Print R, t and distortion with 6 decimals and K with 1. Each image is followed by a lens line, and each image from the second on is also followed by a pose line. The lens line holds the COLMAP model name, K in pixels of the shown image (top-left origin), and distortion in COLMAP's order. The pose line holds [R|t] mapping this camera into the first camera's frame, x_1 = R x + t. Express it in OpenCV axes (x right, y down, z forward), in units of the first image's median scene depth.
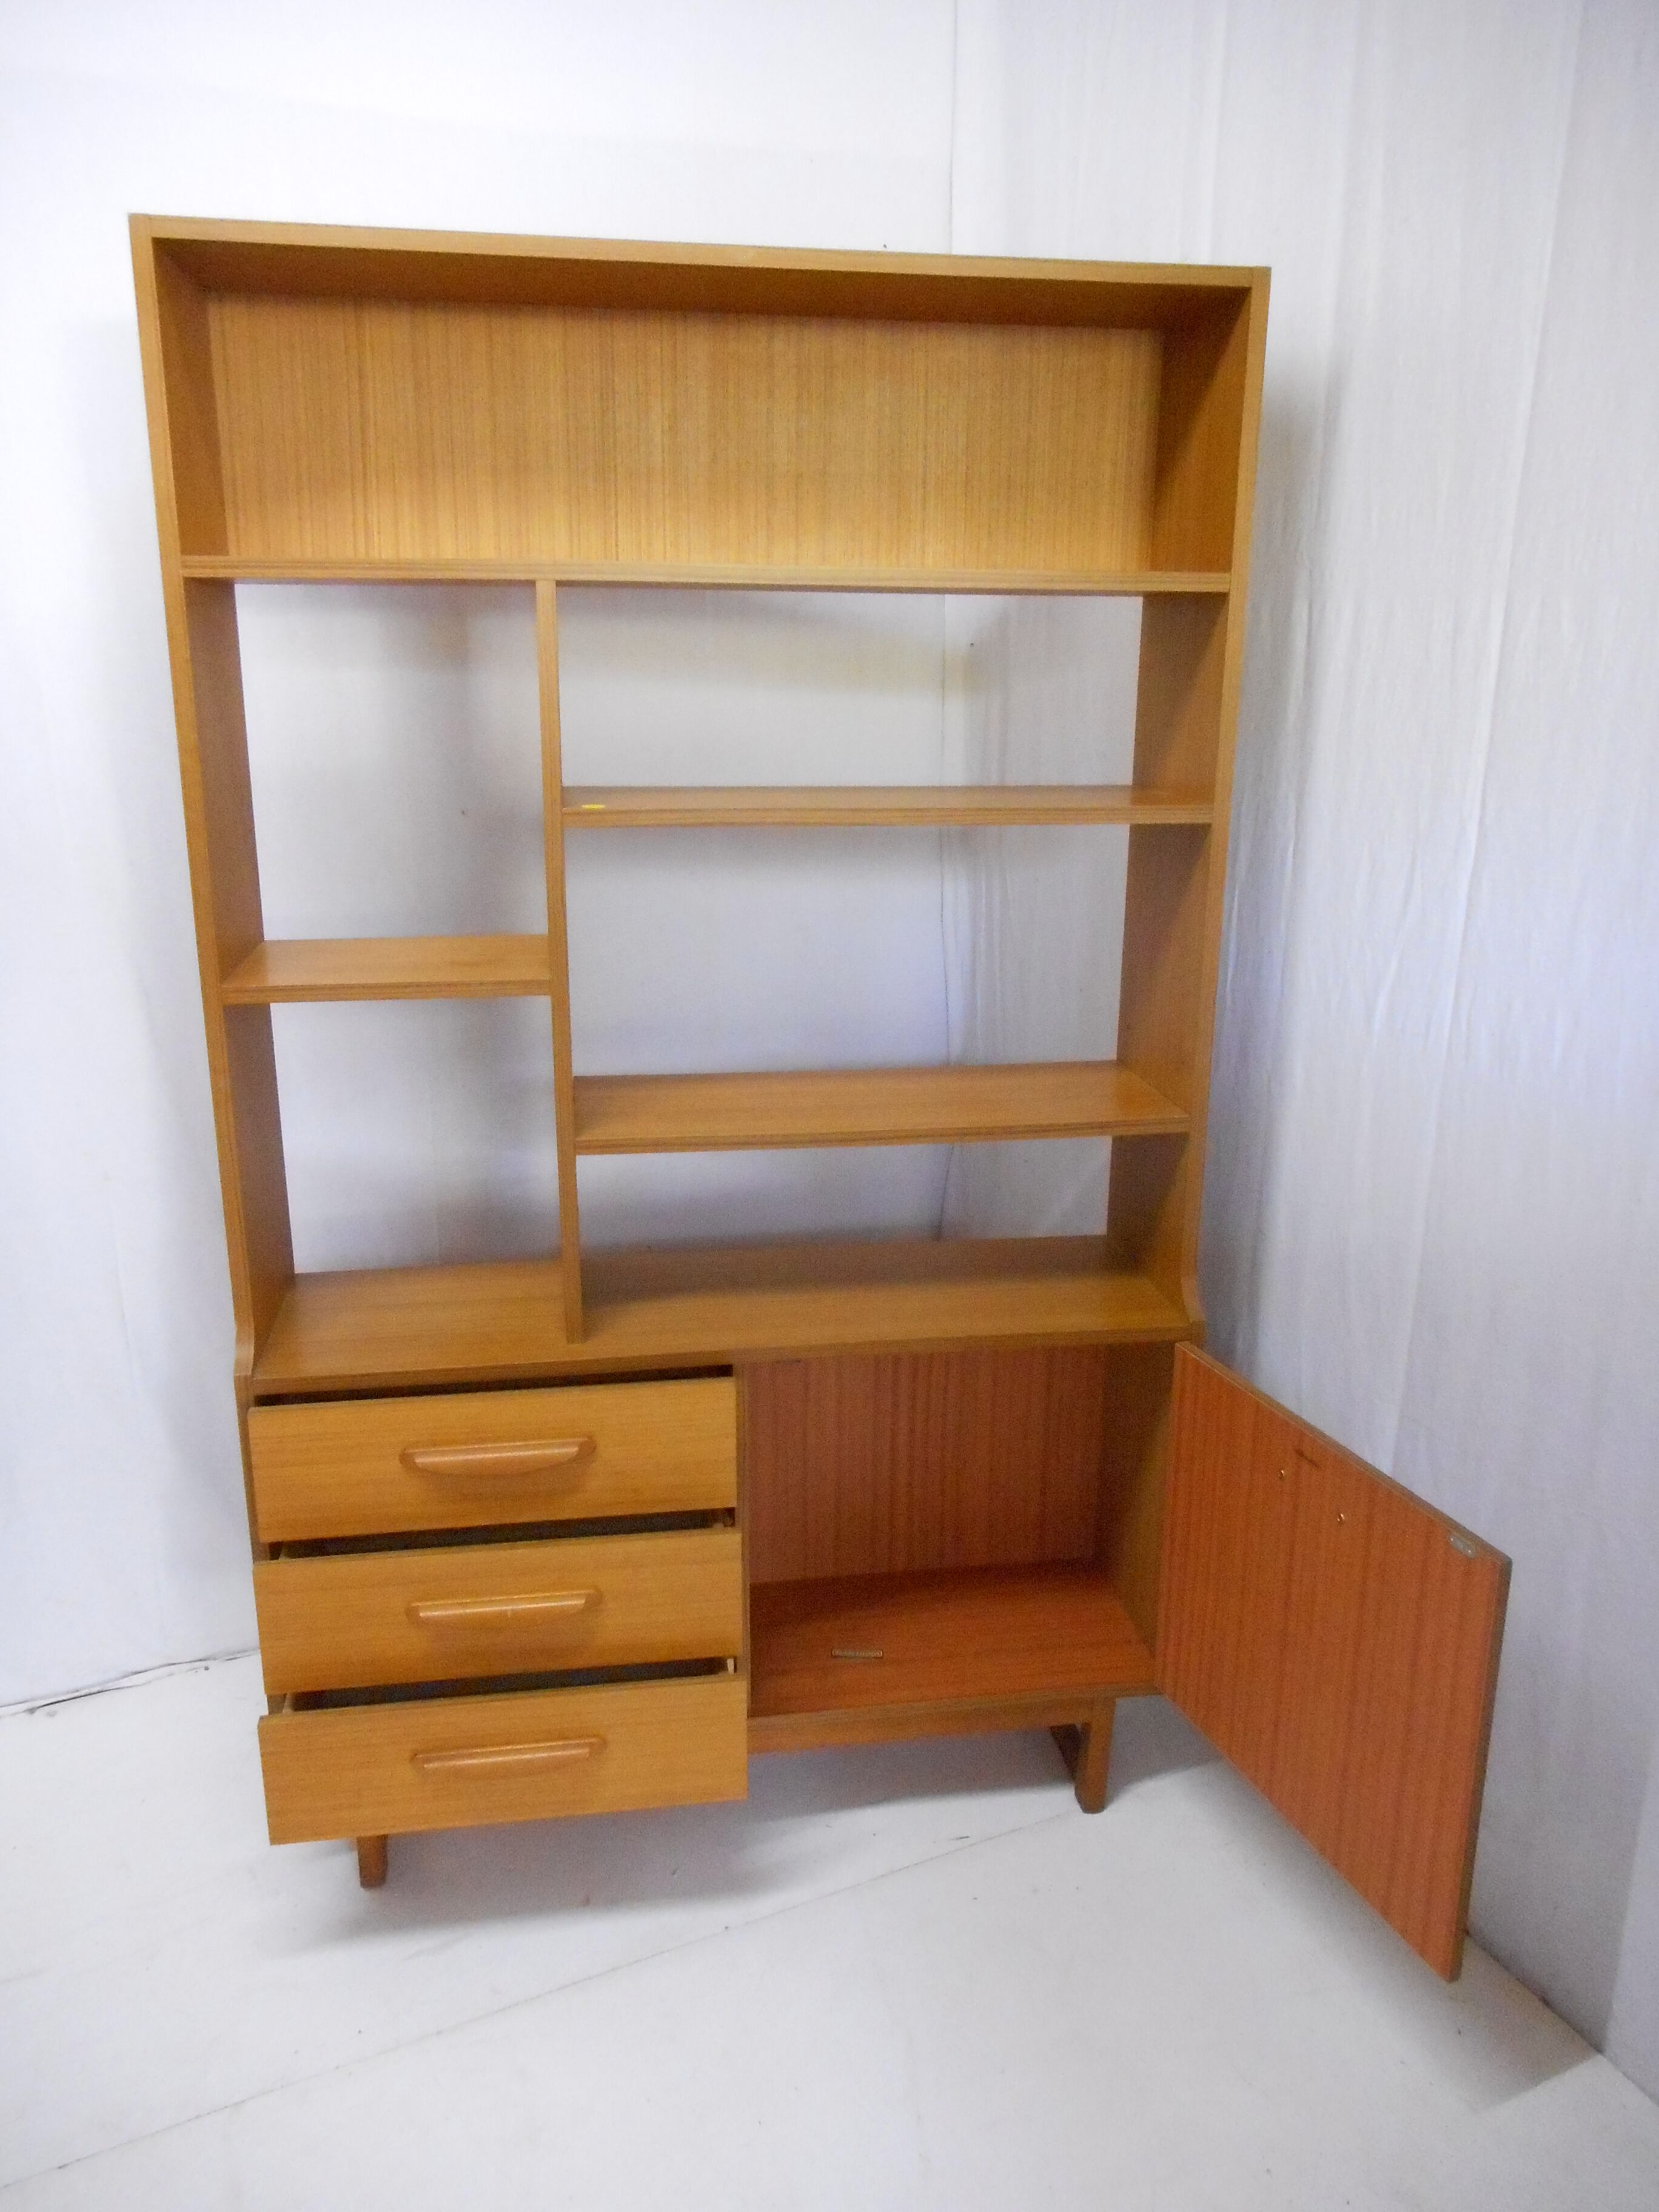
lens RADIAL K [[1602.0, 0, 813.8], [0, 1602.0, 1106.8], [0, 0, 1]] dist [-0.007589, -0.005275]
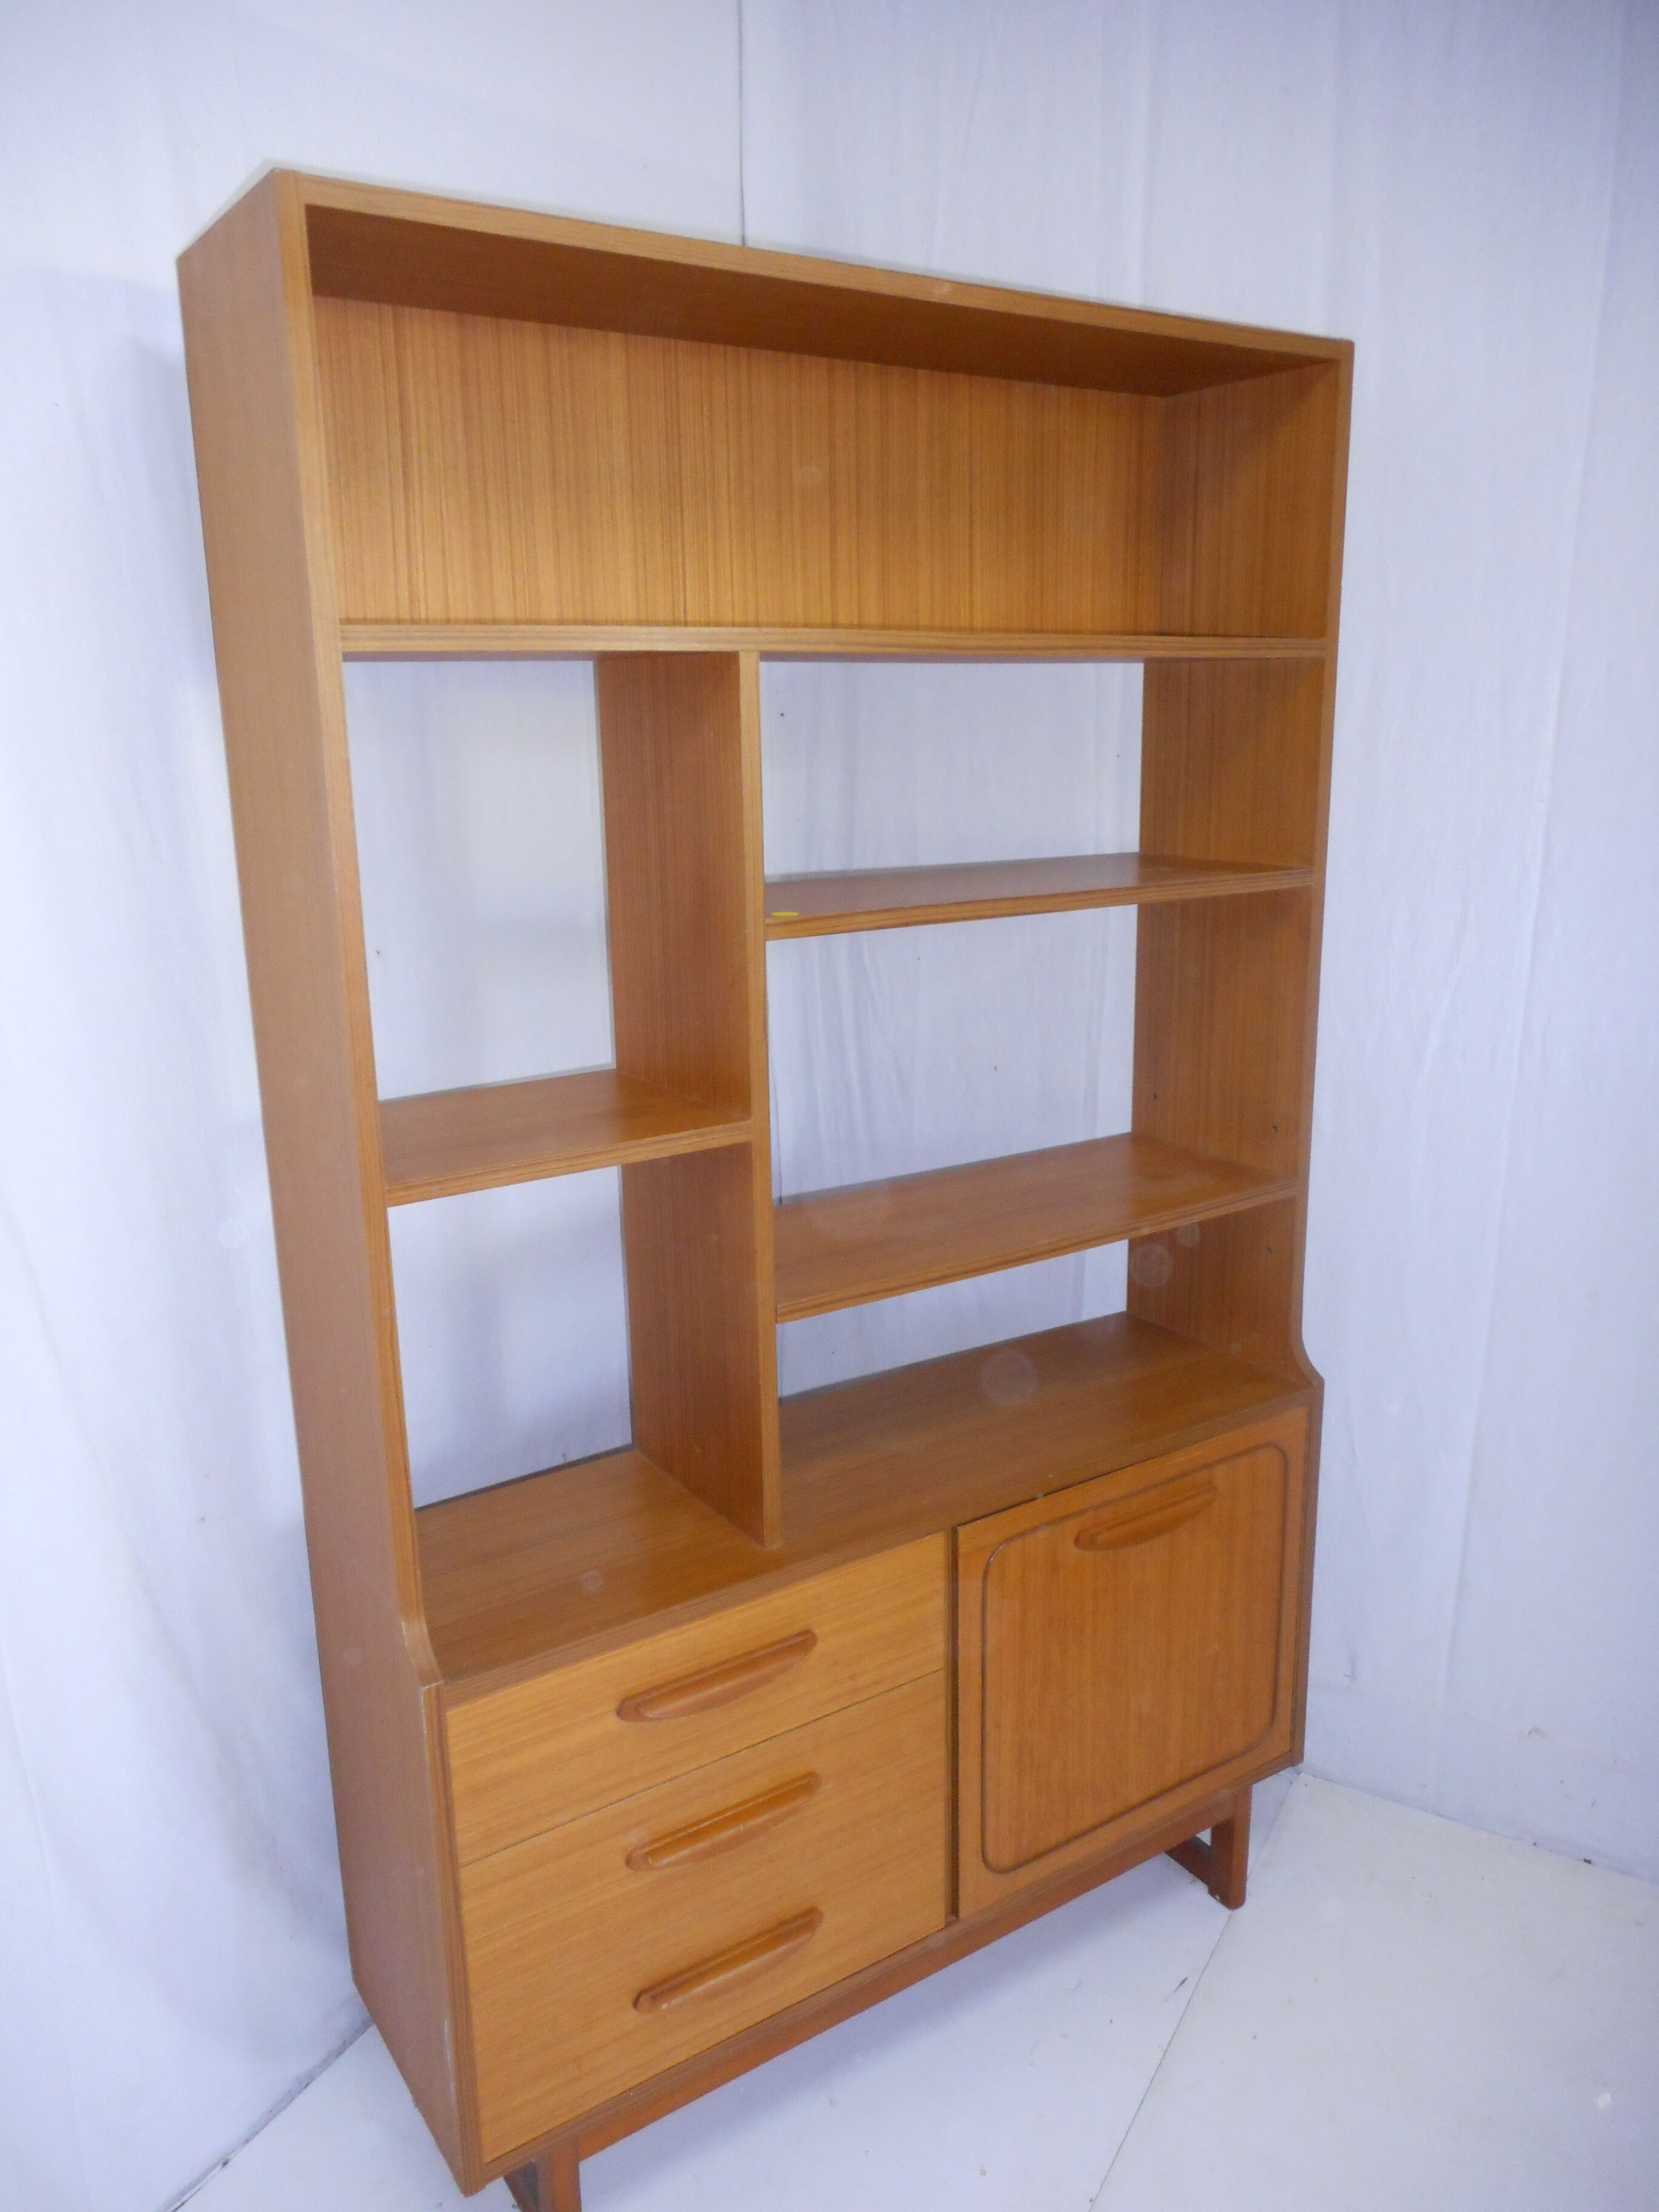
lens RADIAL K [[1622.4, 0, 820.2], [0, 1622.4, 1107.1], [0, 0, 1]] dist [-0.000599, -0.001594]
pose [[0.911748, -0.122044, 0.392199, -0.439351], [0.137139, 0.990495, -0.010587, -0.070320], [-0.387179, 0.063438, 0.919820, 0.192510]]
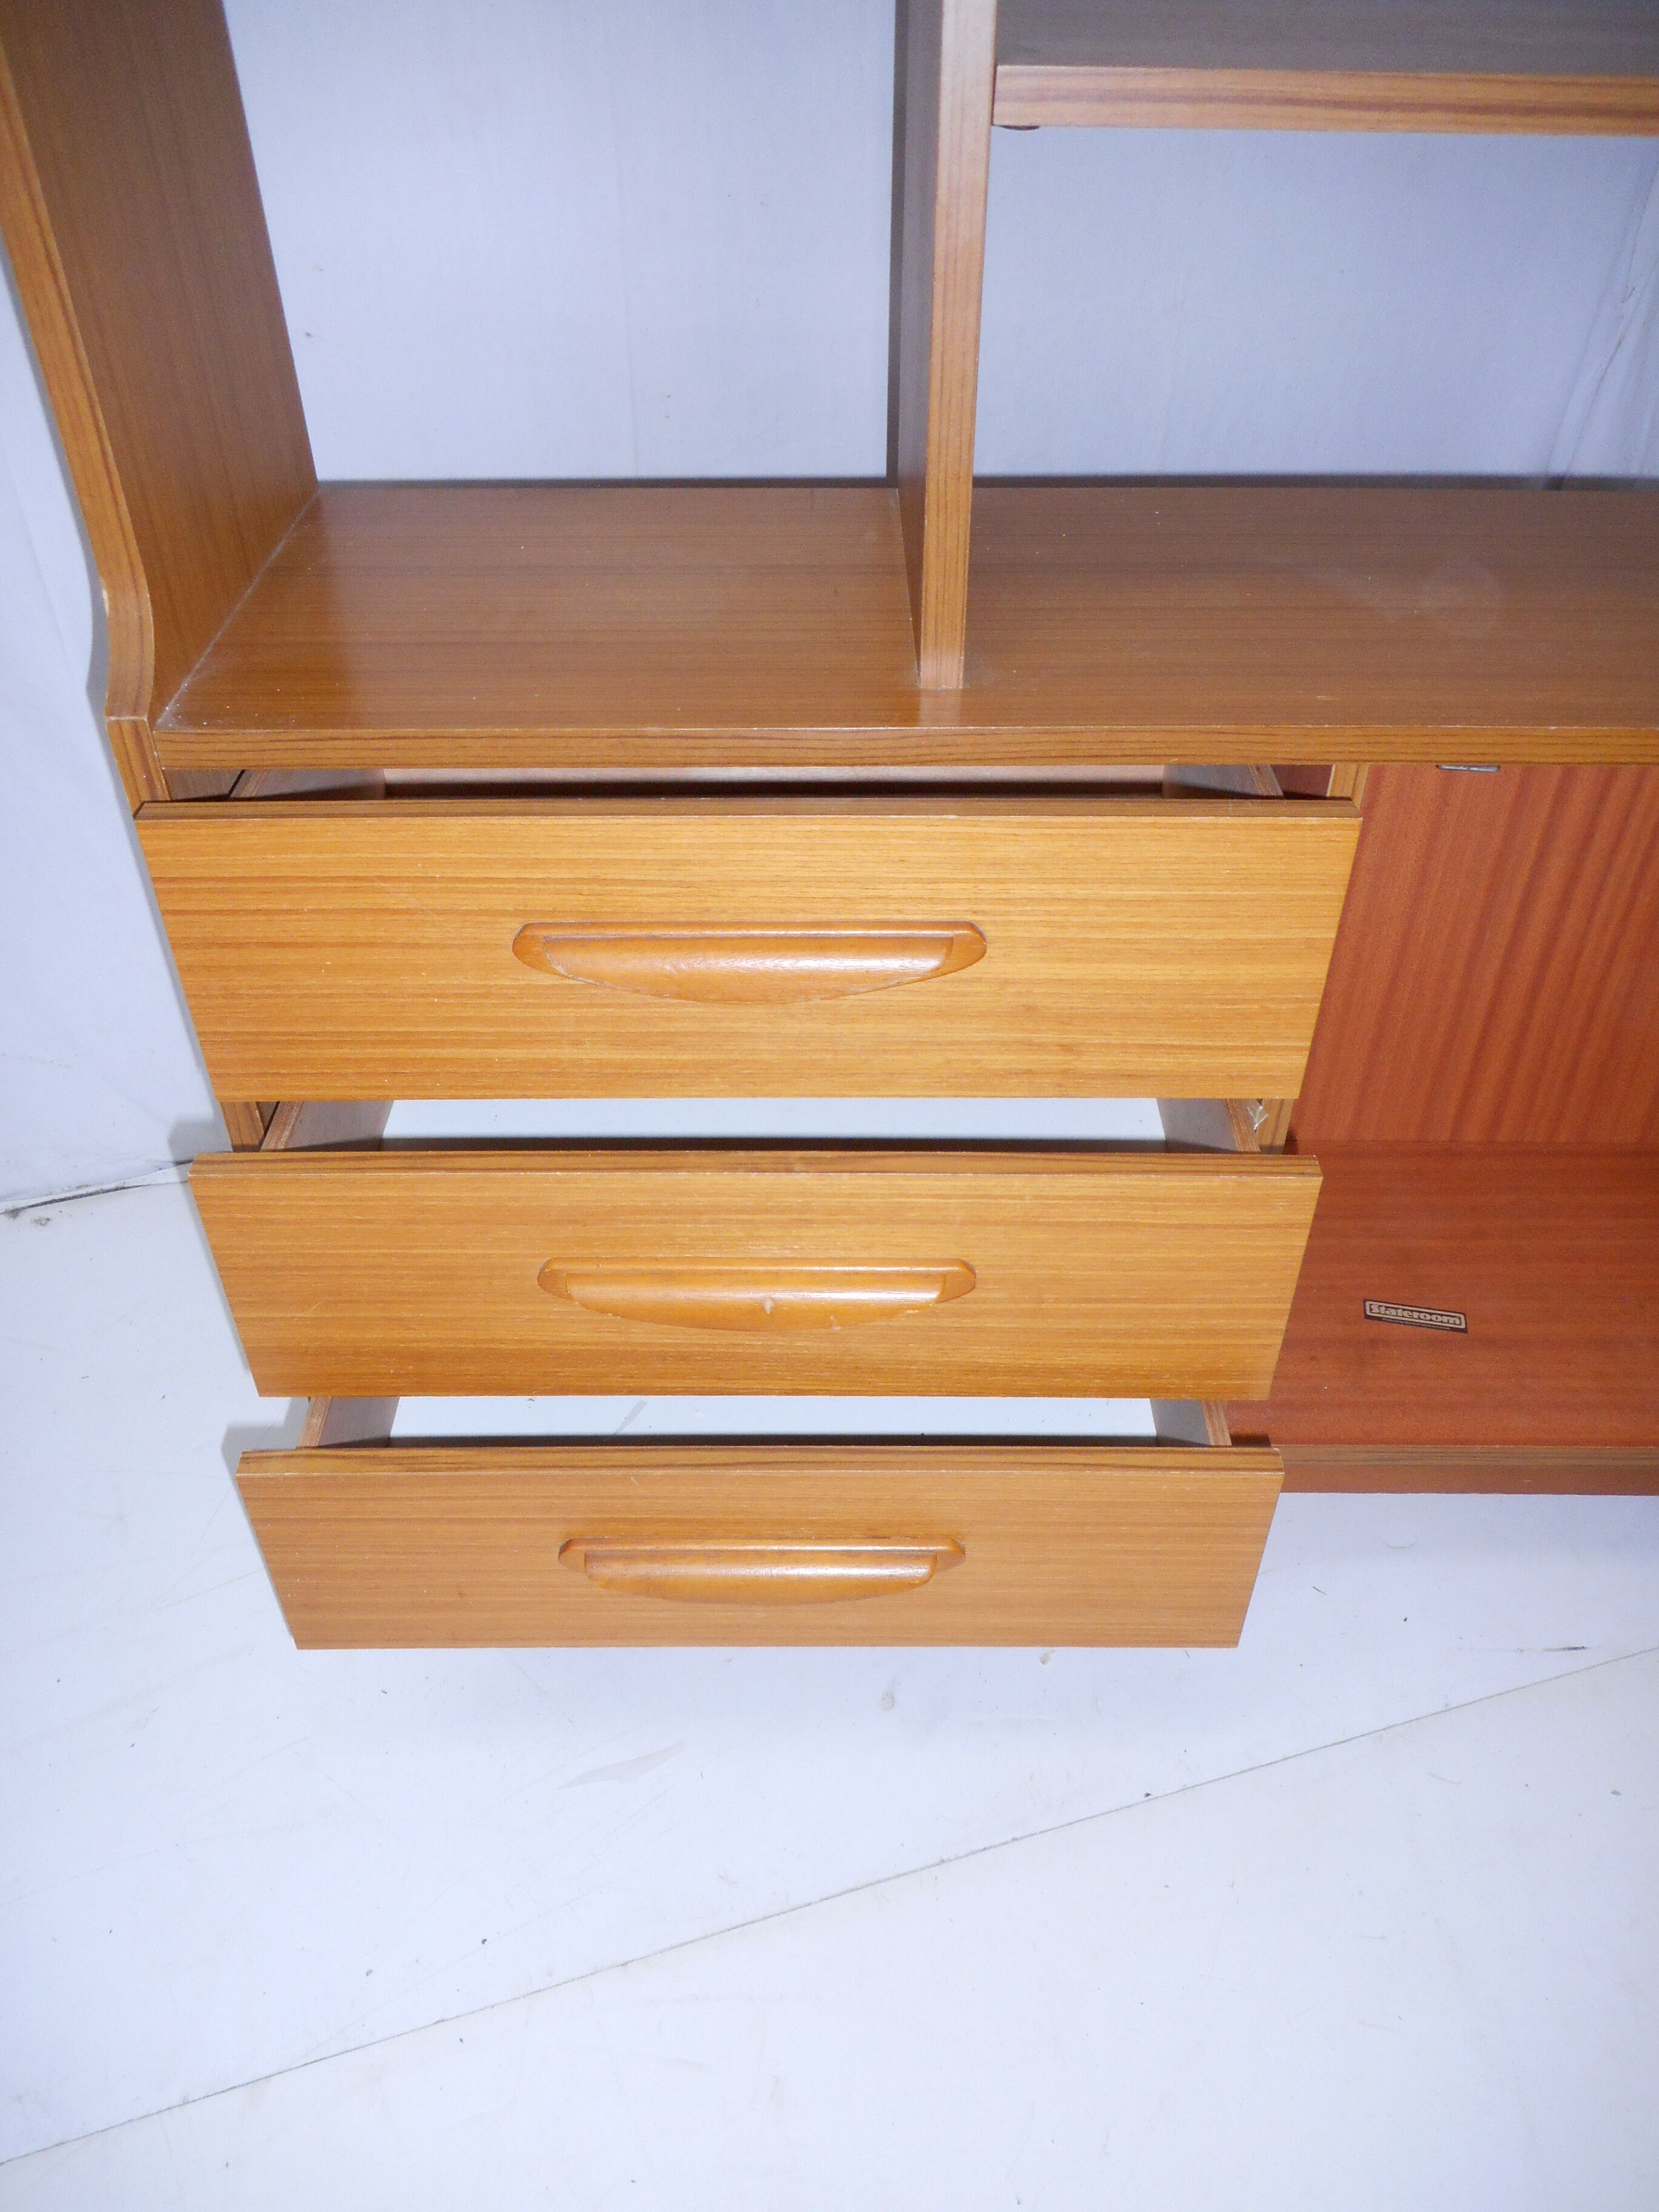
lens RADIAL K [[1595.3, 0, 829.0], [0, 1595.3, 1080.3], [0, 0, 1]] dist [0.007744, 0.003246]
pose [[0.988773, 0.093144, -0.116842, -0.128894], [-0.038987, 0.915676, 0.400023, 0.081553], [0.144249, -0.390976, 0.909027, 0.624793]]
